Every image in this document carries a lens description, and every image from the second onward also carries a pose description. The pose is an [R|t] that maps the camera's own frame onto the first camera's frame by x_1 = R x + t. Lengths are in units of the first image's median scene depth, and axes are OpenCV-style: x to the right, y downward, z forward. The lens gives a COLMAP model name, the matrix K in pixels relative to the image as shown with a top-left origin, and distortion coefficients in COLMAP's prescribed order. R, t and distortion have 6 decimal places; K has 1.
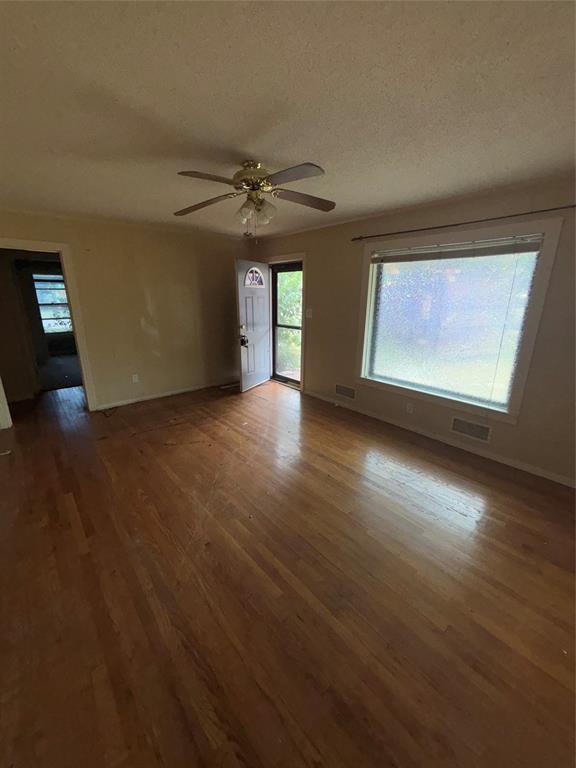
lens RADIAL K [[308.9, 0, 288.0], [0, 308.9, 384.0], [0, 0, 1]] dist [-0.002155, 0.000550]
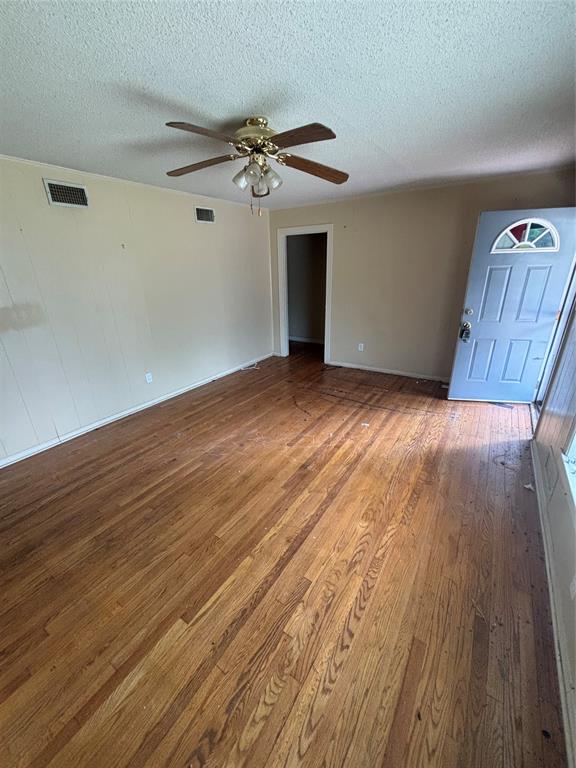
lens RADIAL K [[308.9, 0, 288.0], [0, 308.9, 384.0], [0, 0, 1]] dist [-0.002155, 0.000550]
pose [[0.275005, 0.337886, -0.900114, 0.532578], [-0.241620, 0.930454, 0.275455, -0.158600], [0.930587, 0.141734, 0.337519, 0.504489]]
